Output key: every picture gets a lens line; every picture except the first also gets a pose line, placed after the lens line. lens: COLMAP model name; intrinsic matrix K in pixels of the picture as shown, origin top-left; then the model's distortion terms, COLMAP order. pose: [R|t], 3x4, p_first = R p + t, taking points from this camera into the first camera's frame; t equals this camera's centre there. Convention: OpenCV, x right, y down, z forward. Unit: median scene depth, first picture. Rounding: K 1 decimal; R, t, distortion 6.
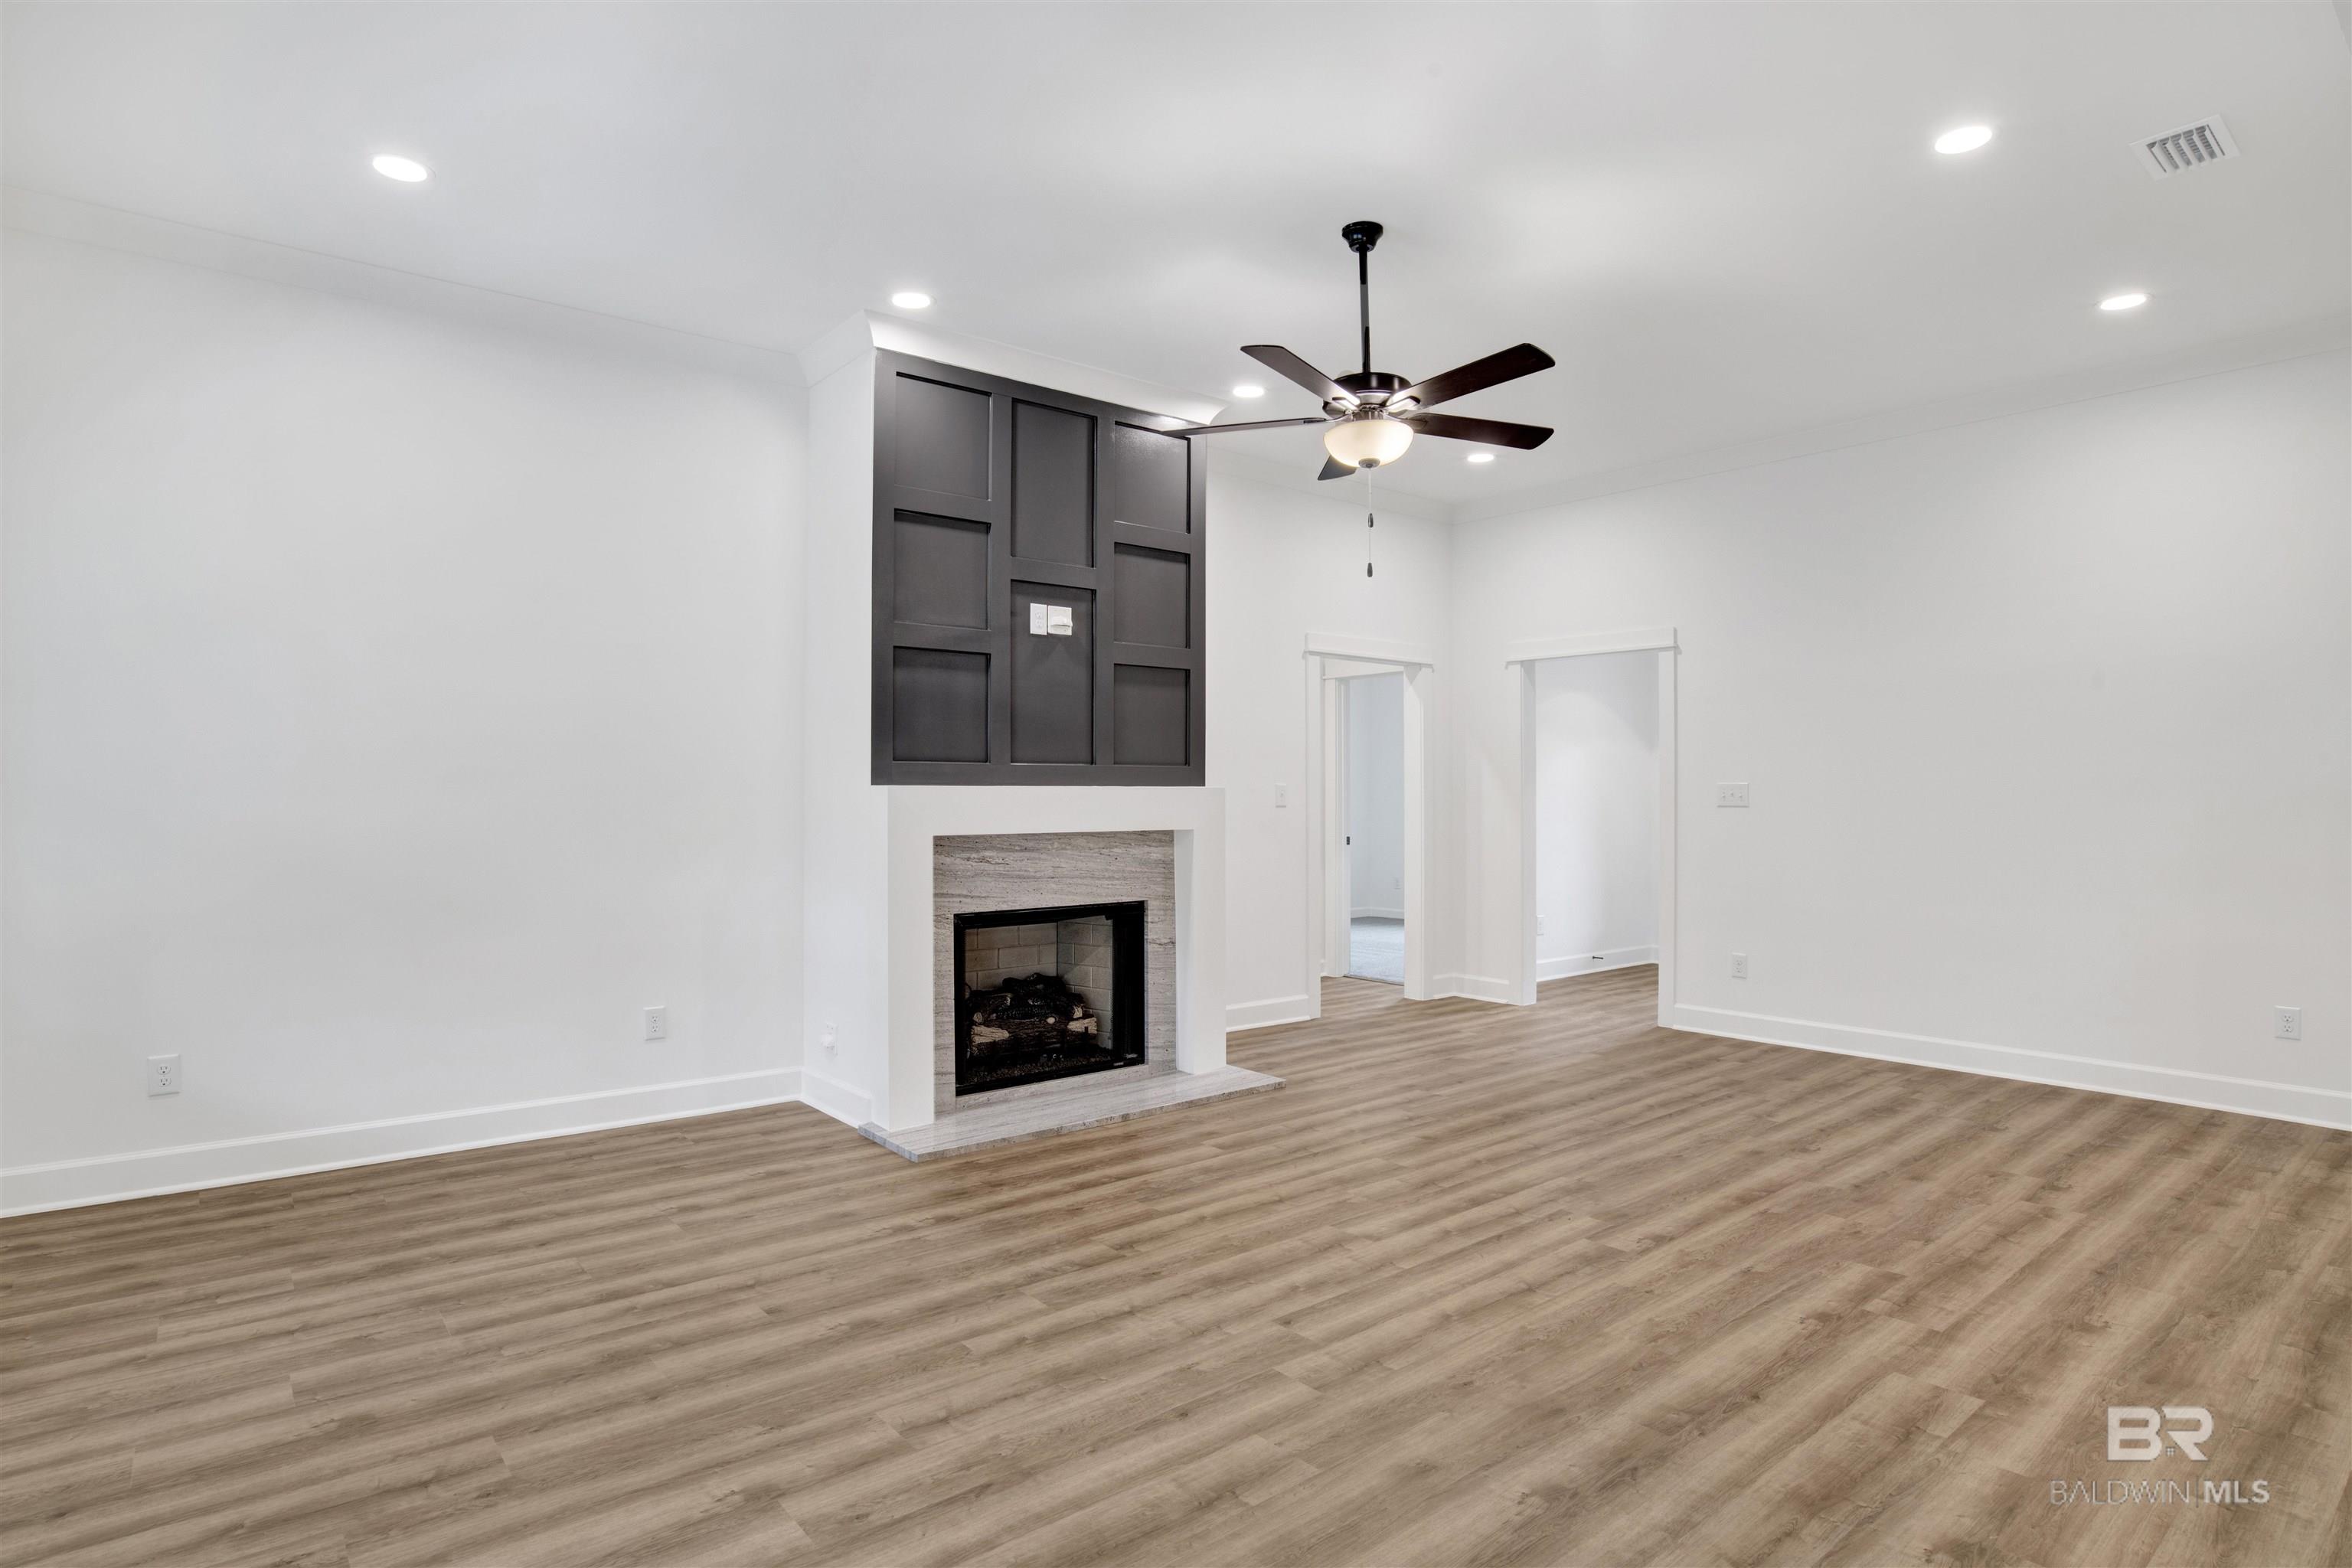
lens RADIAL K [[1255.5, 0, 1162.6], [0, 1255.5, 782.1], [0, 0, 1]] dist [-0.077150, 0.027464]
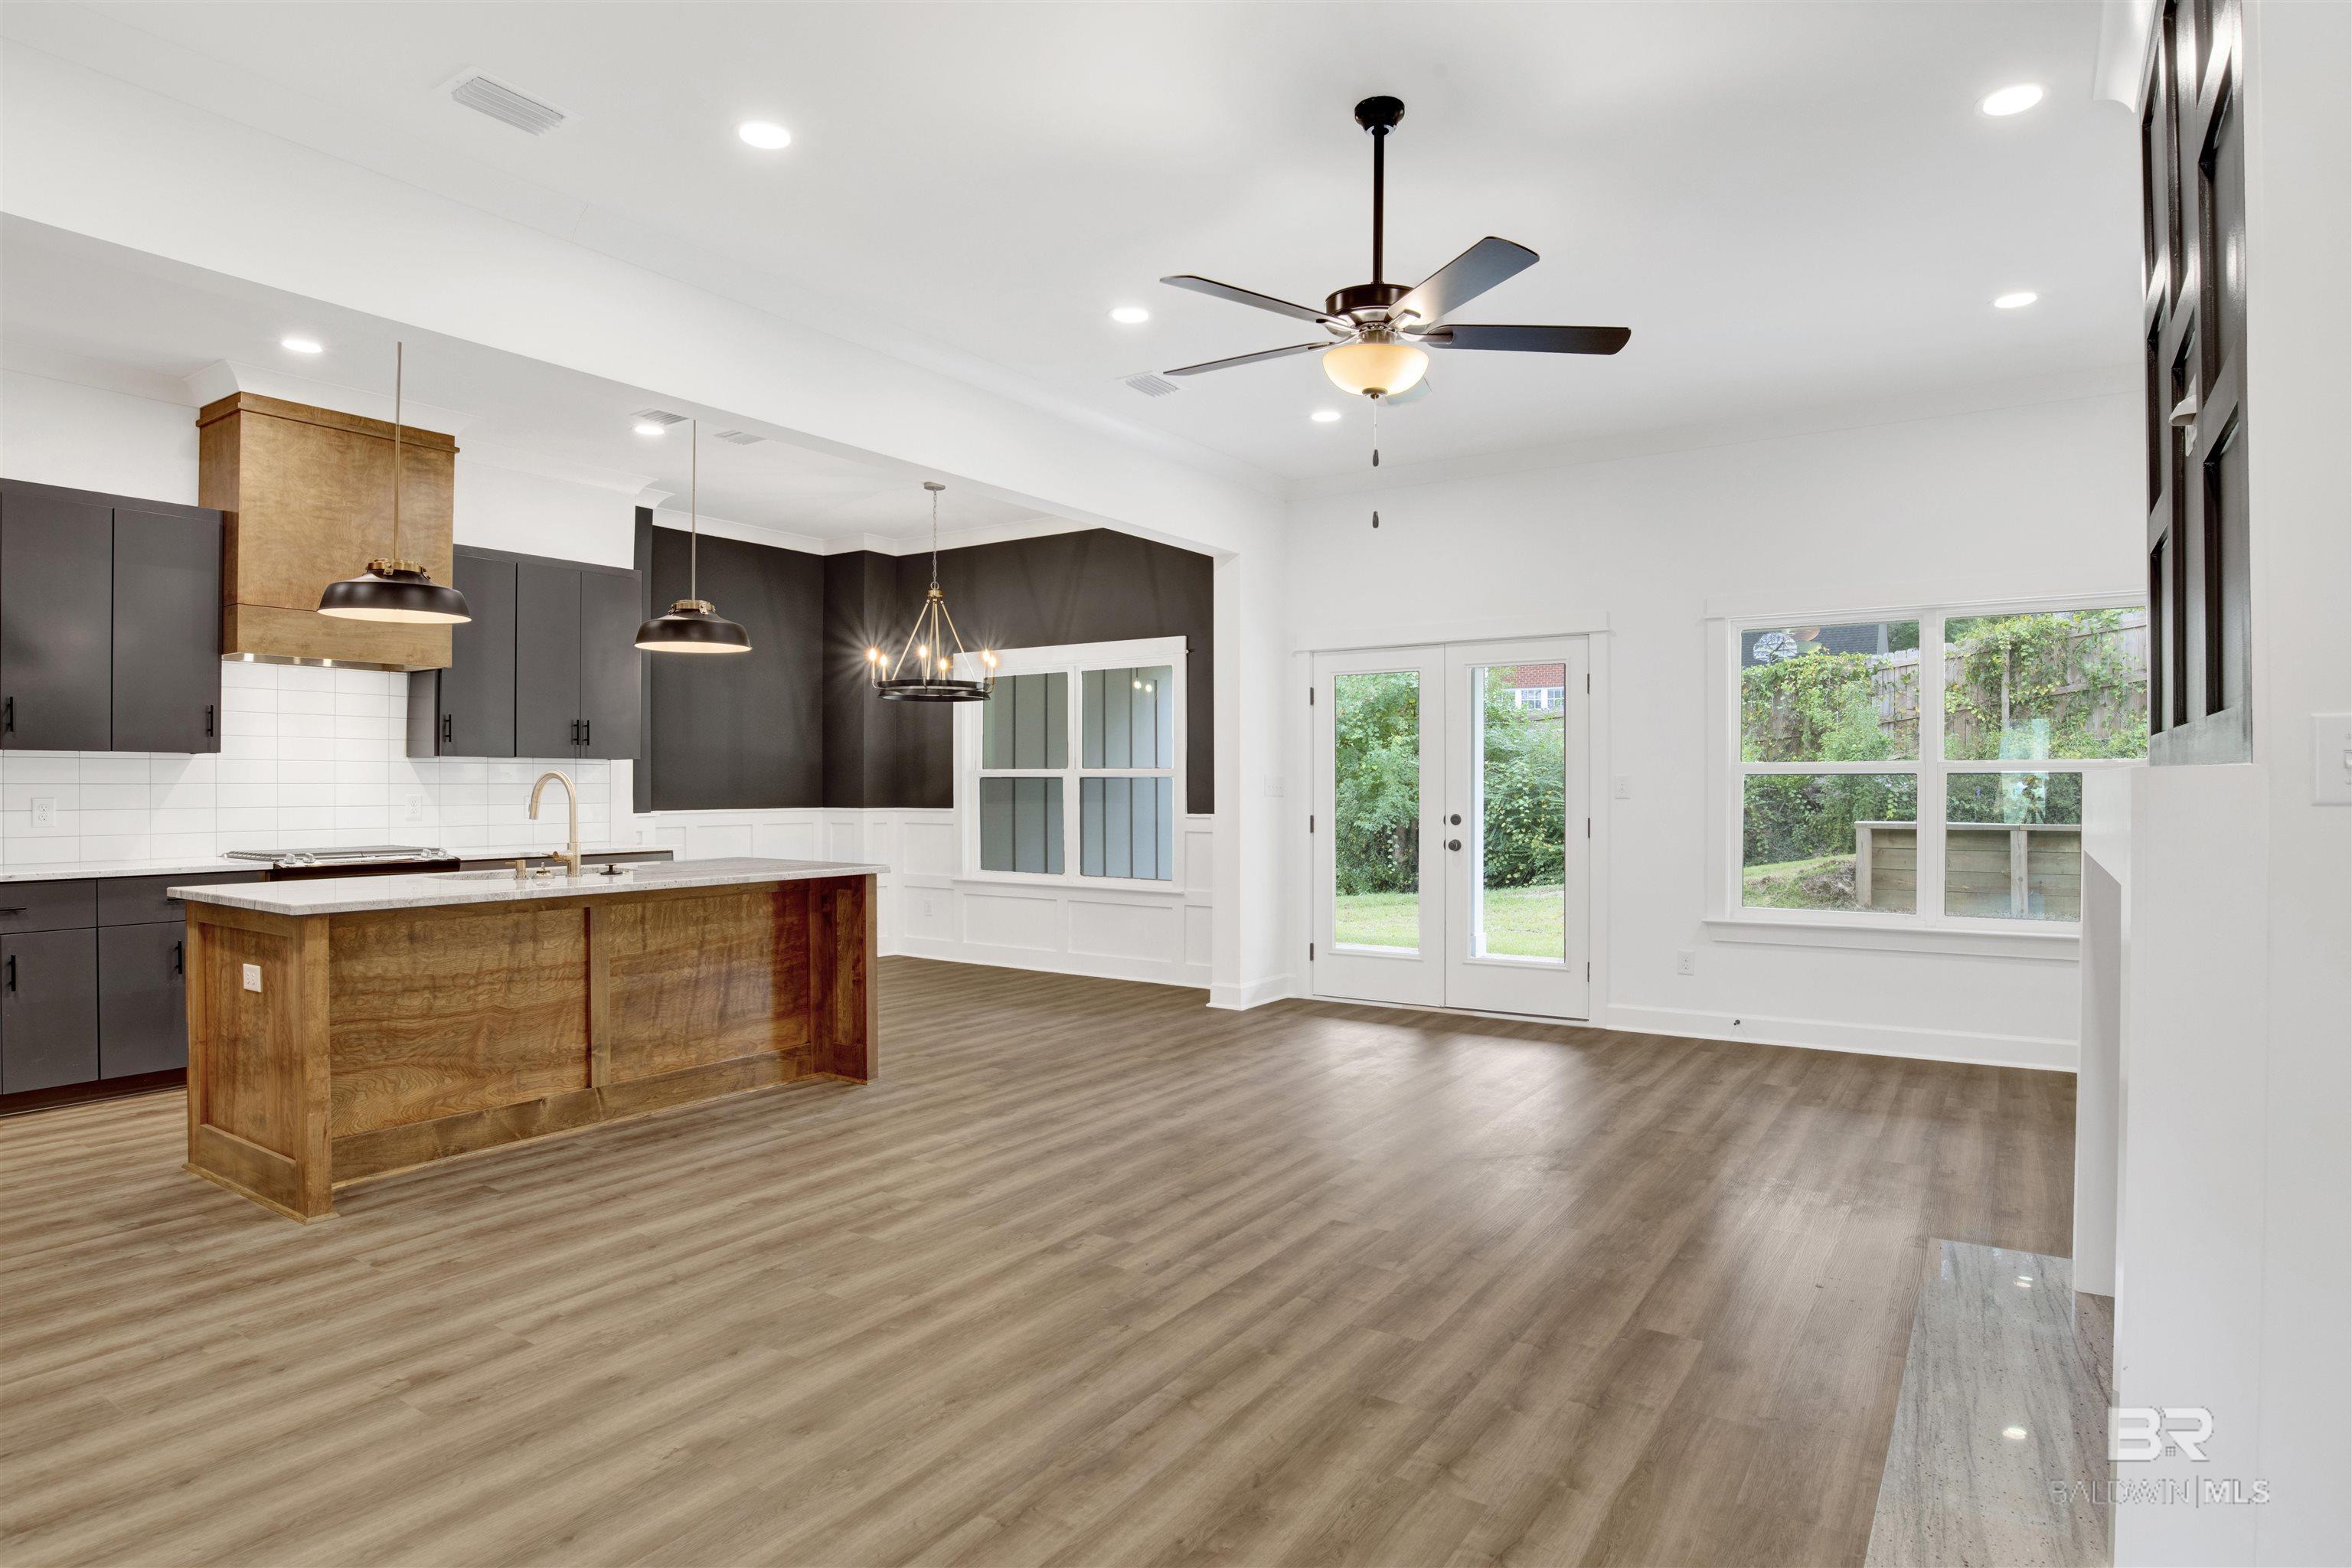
lens RADIAL K [[1274.1, 0, 1177.6], [0, 1274.1, 783.1], [0, 0, 1]] dist [-0.077773, 0.030423]
pose [[-0.956268, -0.001019, -0.292491, 0.449899], [0.002208, 0.999940, -0.010702, 0.014395], [0.292484, -0.010880, -0.956208, 1.471847]]
